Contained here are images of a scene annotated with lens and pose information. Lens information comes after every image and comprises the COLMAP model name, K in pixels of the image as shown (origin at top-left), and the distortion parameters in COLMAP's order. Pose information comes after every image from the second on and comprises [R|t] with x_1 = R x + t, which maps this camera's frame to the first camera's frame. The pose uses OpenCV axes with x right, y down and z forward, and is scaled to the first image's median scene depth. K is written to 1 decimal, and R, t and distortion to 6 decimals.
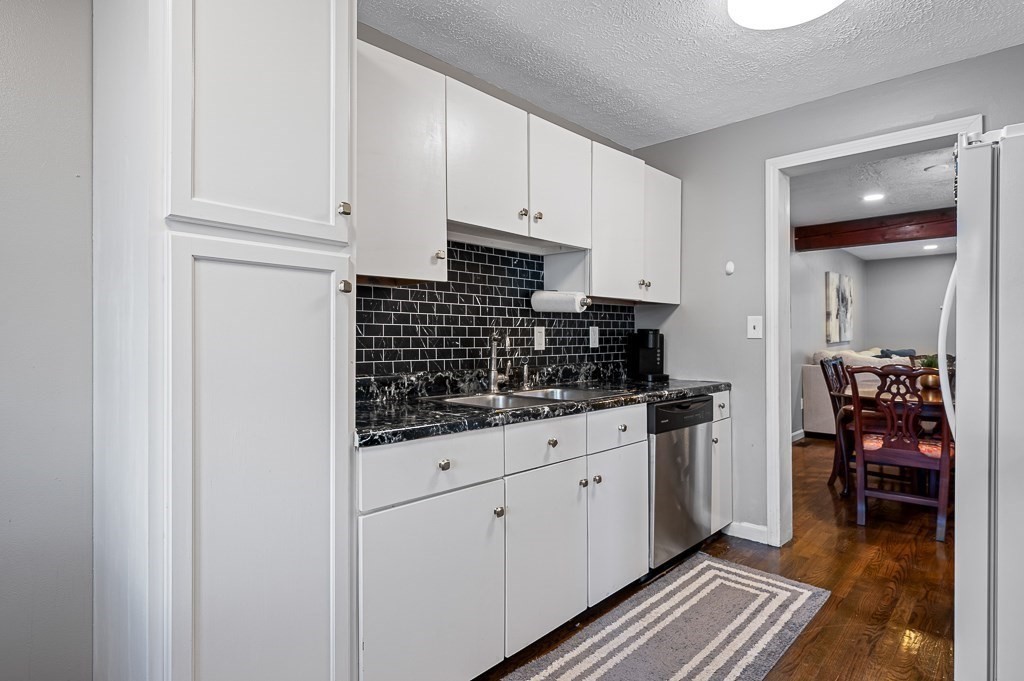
lens RADIAL K [[532.6, 0, 512.0], [0, 532.6, 340.5], [0, 0, 1]] dist [-0.001195, 0.000052]
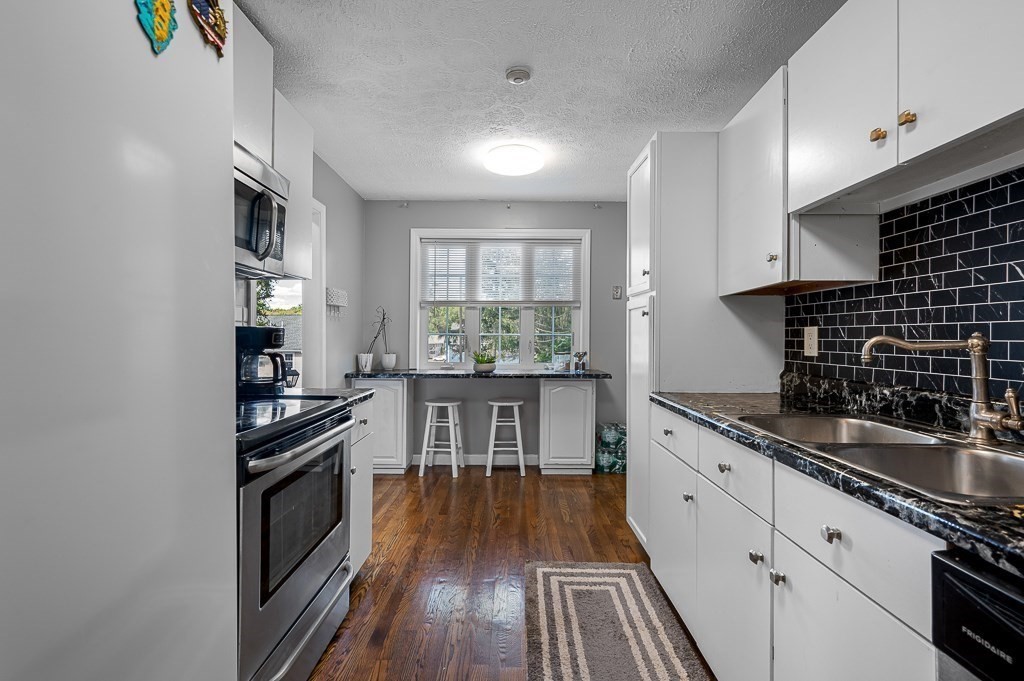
lens RADIAL K [[433.9, 0, 512.0], [0, 433.9, 340.5], [0, 0, 1]] dist [-0.000344, -0.000010]
pose [[-0.721473, -0.004063, -0.692431, 0.666344], [-0.012003, 0.999906, 0.006639, -0.003561], [0.692339, 0.013101, -0.721454, 1.071756]]
